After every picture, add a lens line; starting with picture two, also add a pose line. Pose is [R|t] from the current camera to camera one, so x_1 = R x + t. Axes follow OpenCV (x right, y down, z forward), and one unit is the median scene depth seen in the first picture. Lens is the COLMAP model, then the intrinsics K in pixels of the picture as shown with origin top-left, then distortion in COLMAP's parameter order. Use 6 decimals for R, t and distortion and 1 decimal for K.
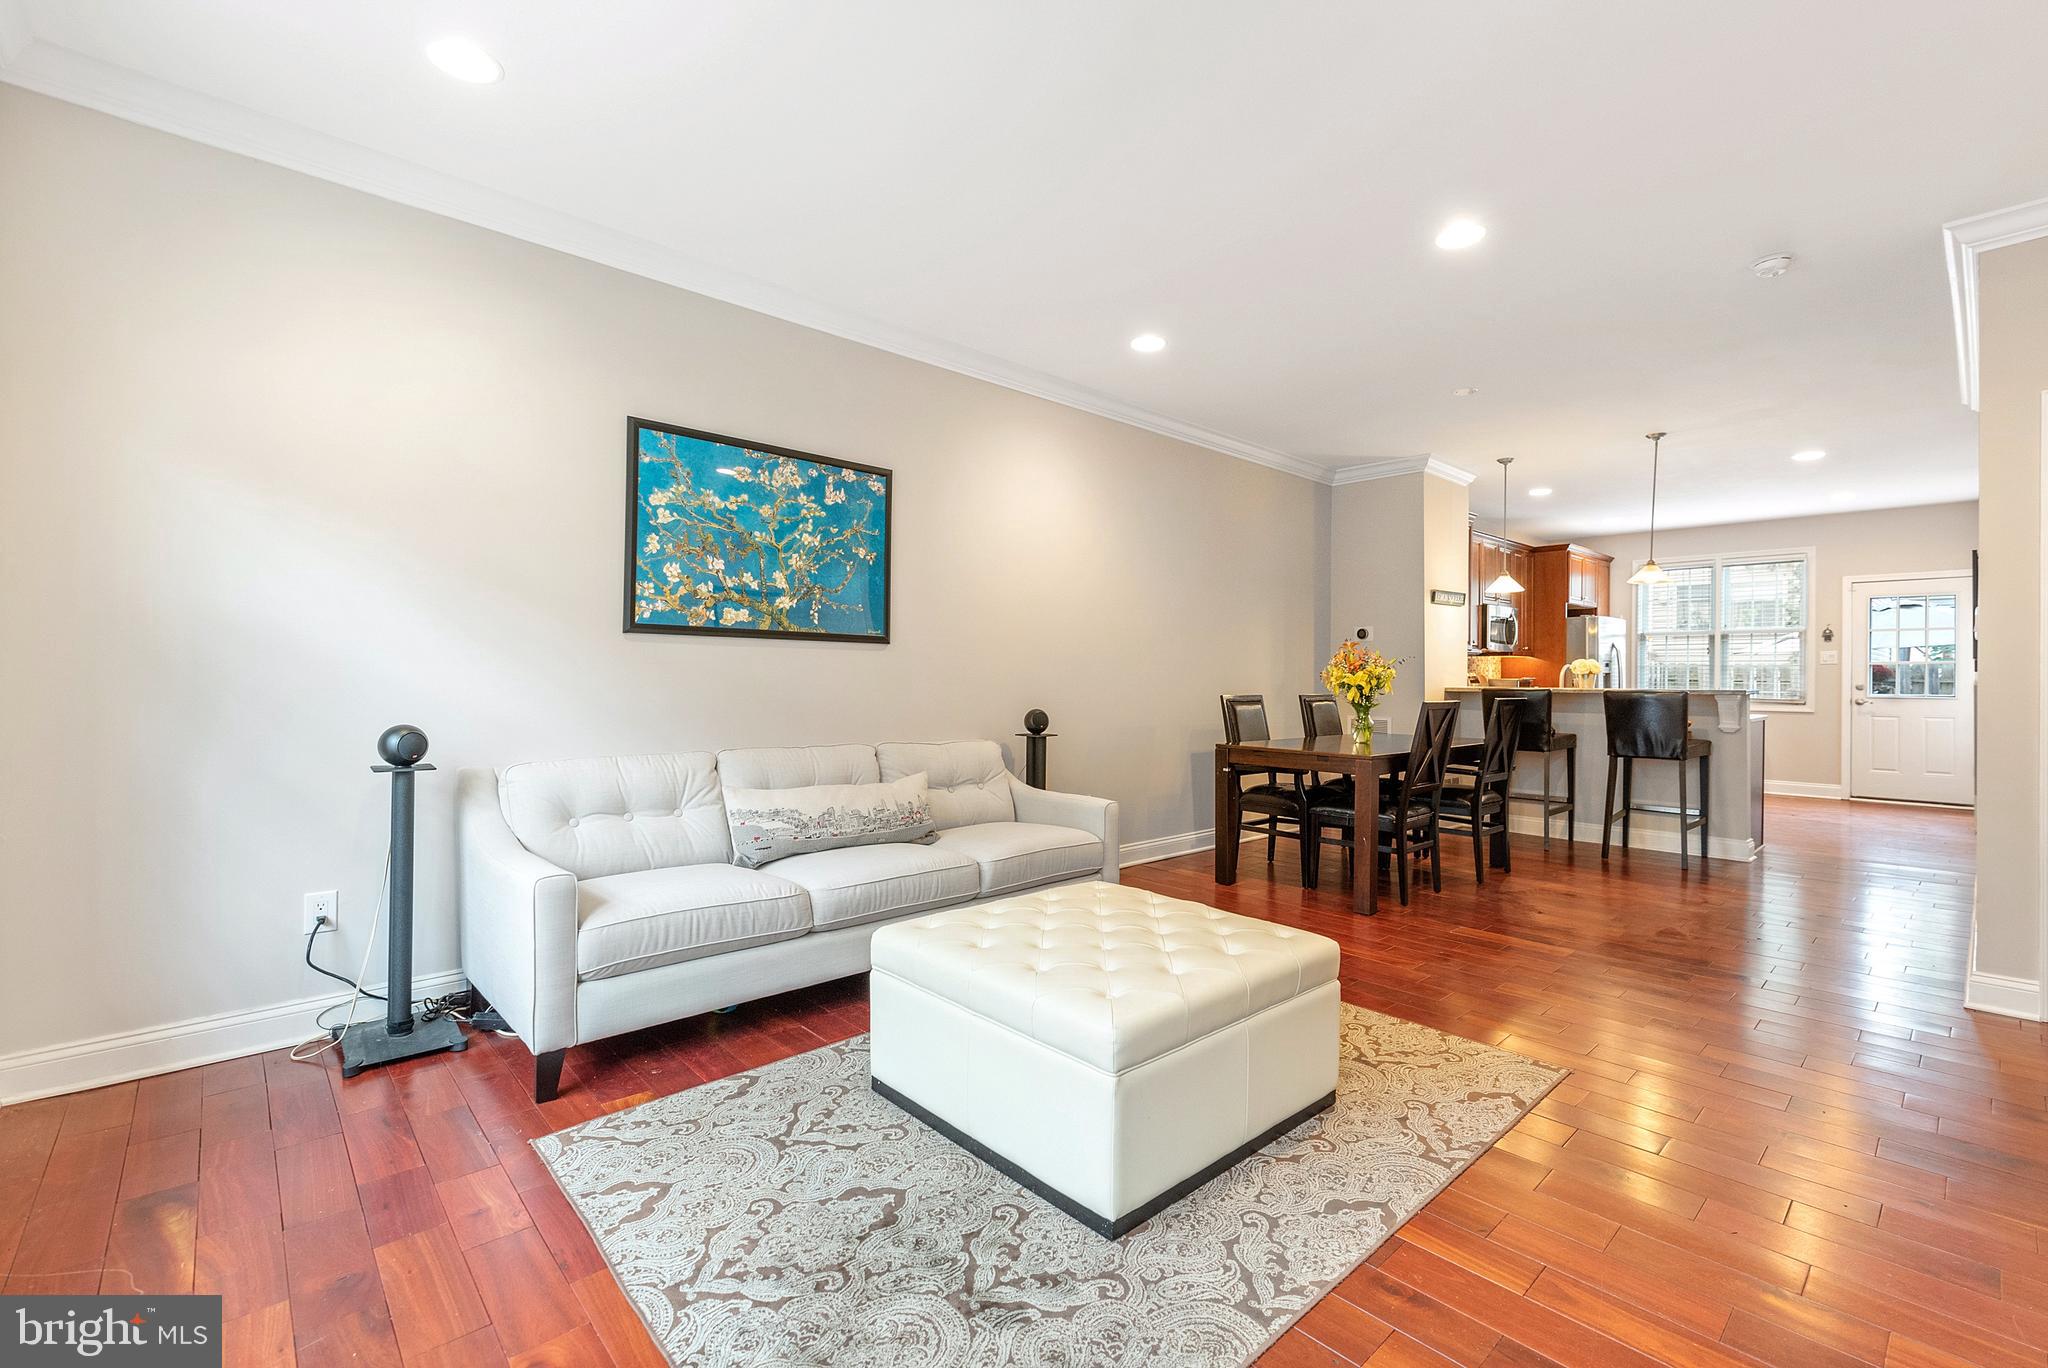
lens RADIAL K [[881.3, 0, 1028.1], [0, 881.3, 681.3], [0, 0, 1]] dist [-0.007312, -0.000367]
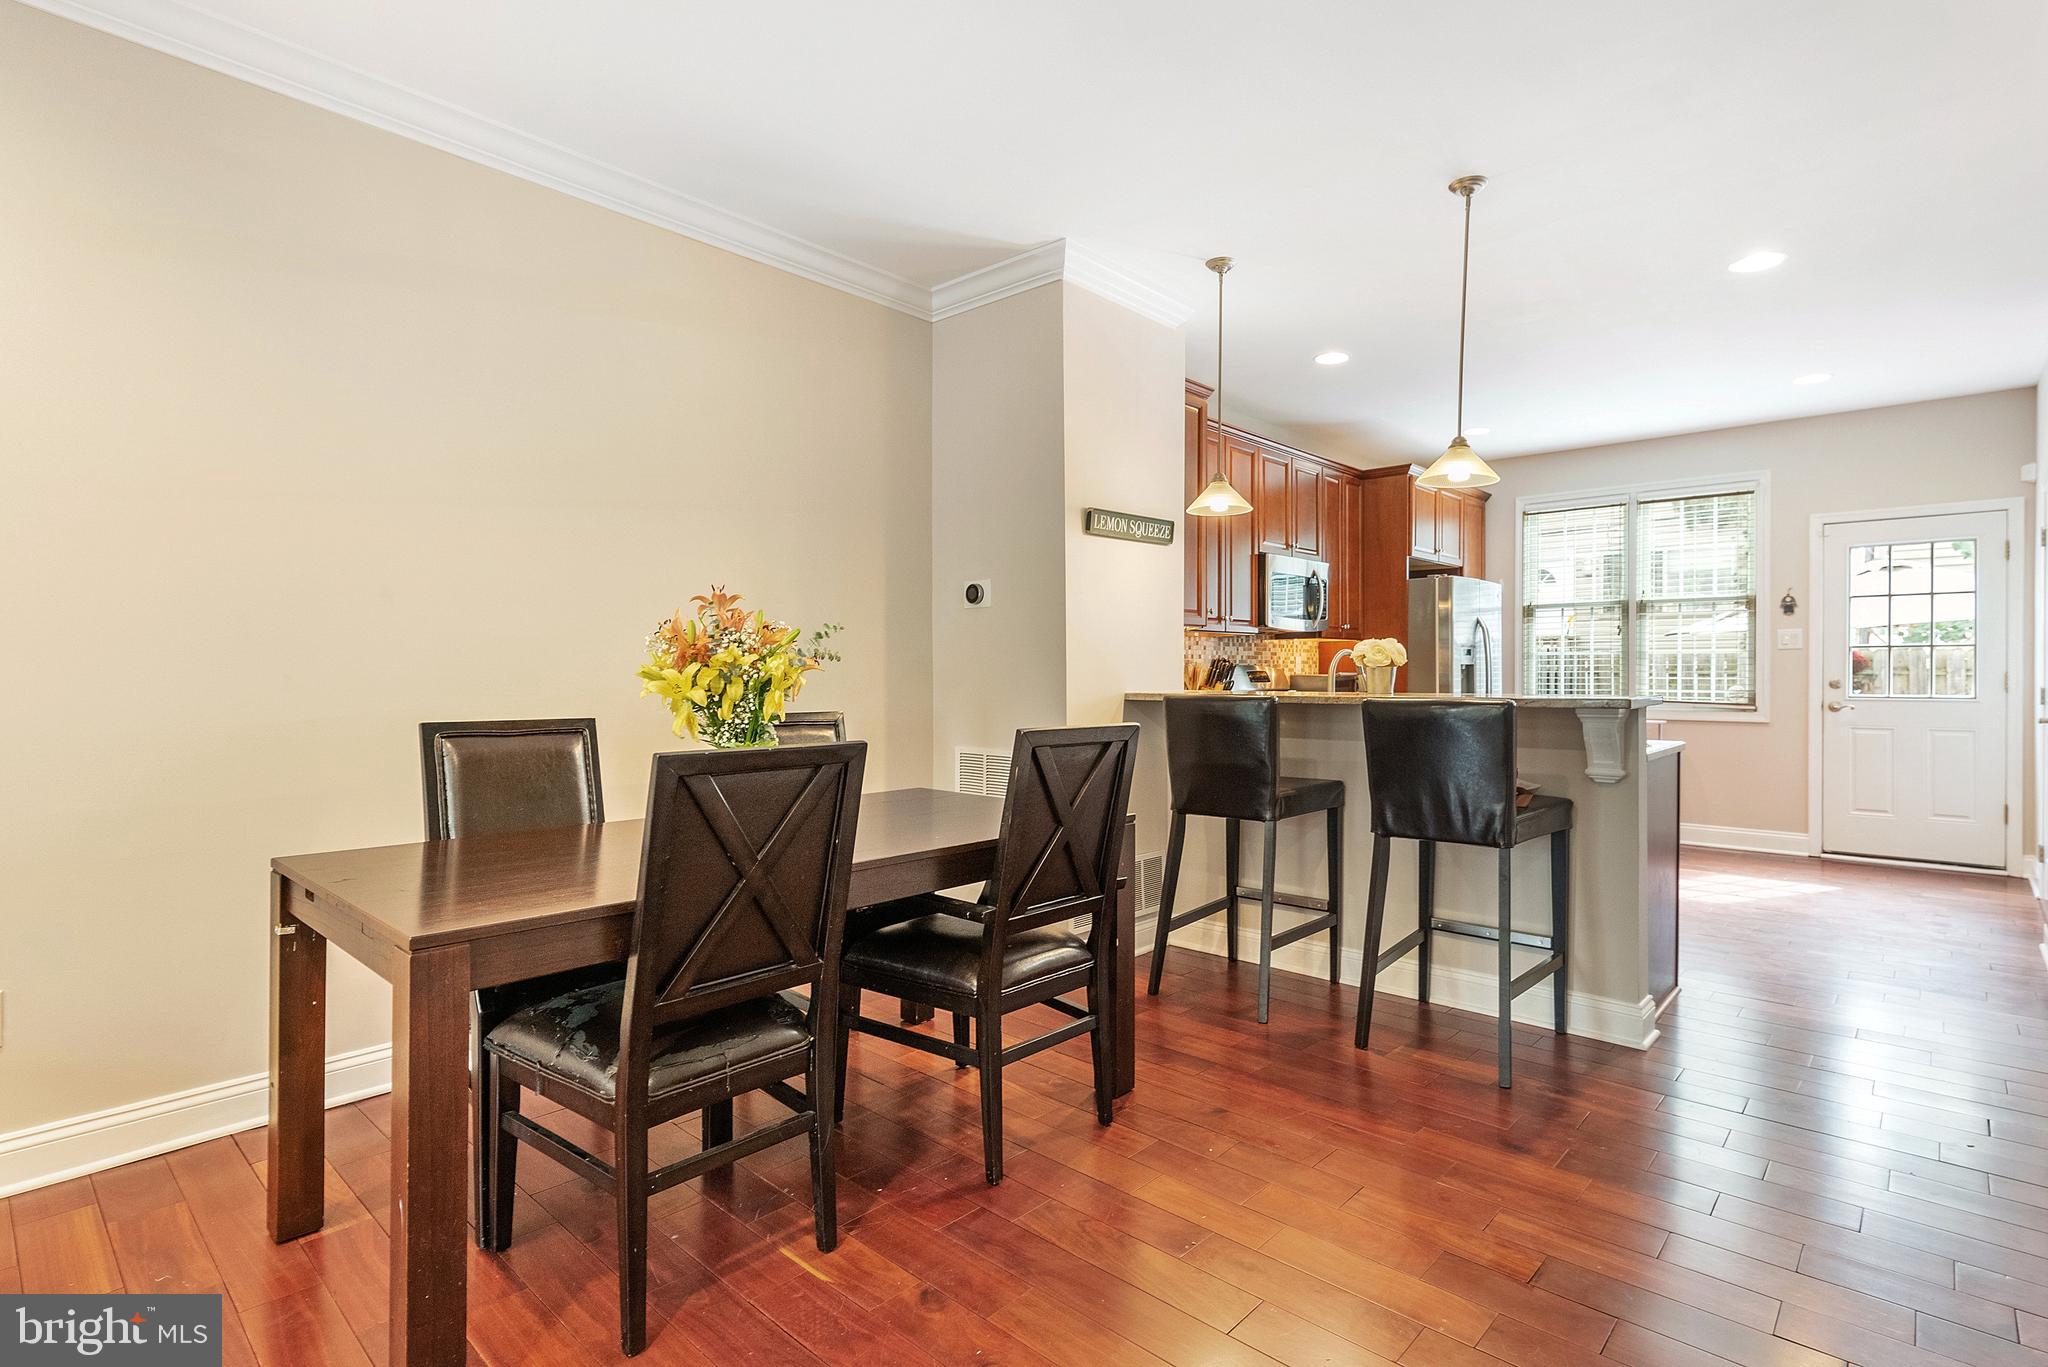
lens RADIAL K [[1009.5, 0, 1024.0], [0, 1009.5, 683.5], [0, 0, 1]] dist [0.001231, 0.000392]
pose [[0.995571, -0.008540, 0.093627, 0.364305], [0.008202, 0.999958, 0.004000, -0.001898], [-0.093658, -0.003214, 0.995599, 0.401985]]
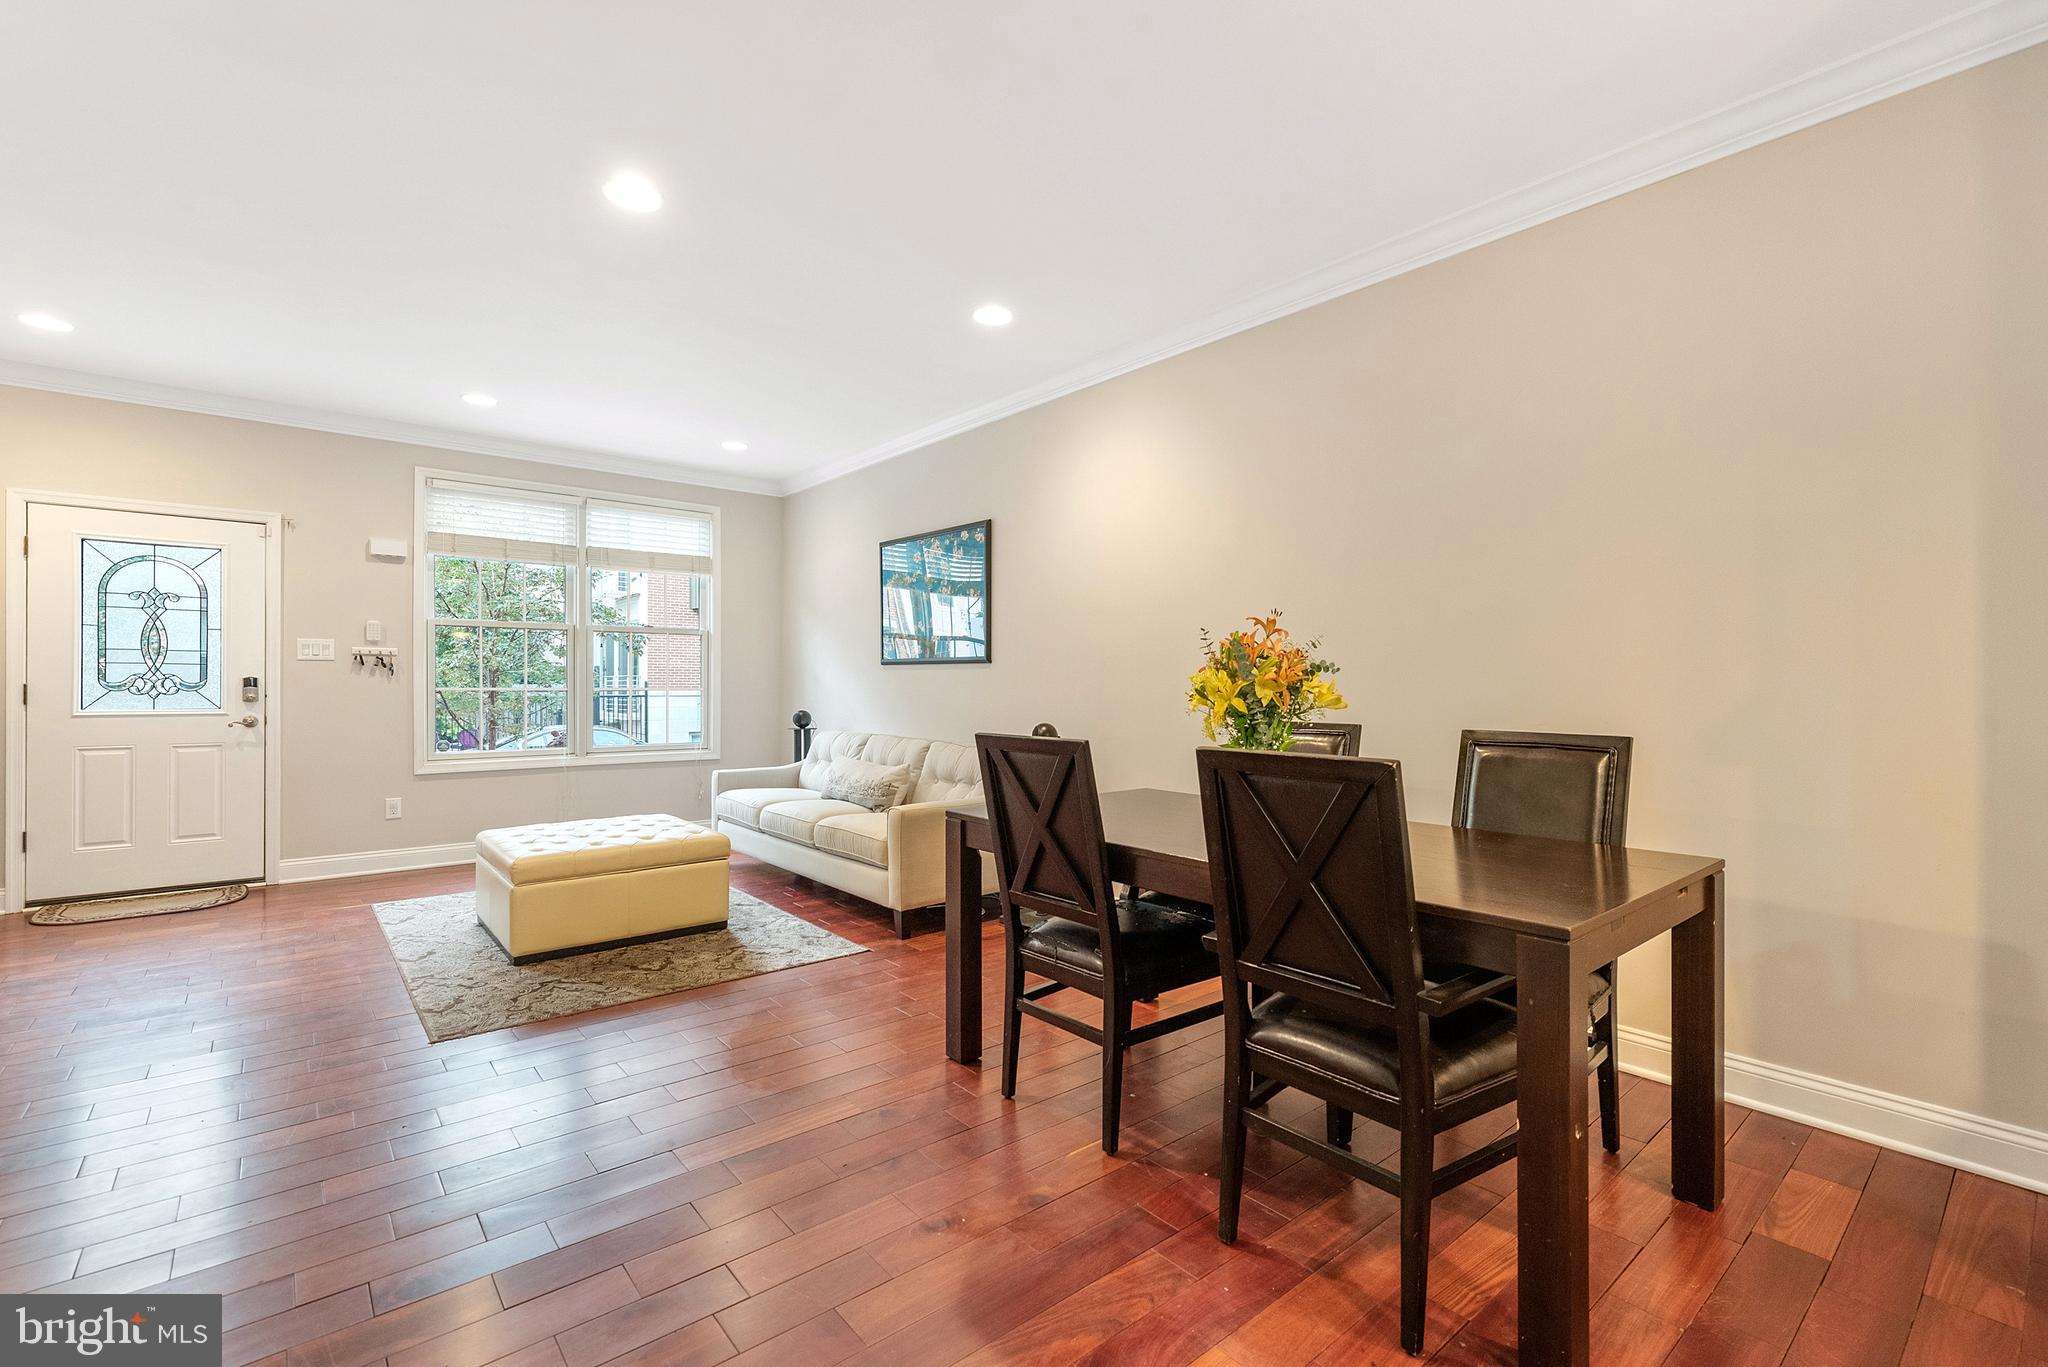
lens RADIAL K [[908.2, 0, 1017.5], [0, 908.2, 696.5], [0, 0, 1]] dist [-0.001289, -0.000128]
pose [[-0.042027, -0.003456, -0.999110, 0.798897], [-0.006965, 0.999971, -0.003166, 0.003030], [0.999092, 0.006826, -0.042050, 0.815244]]
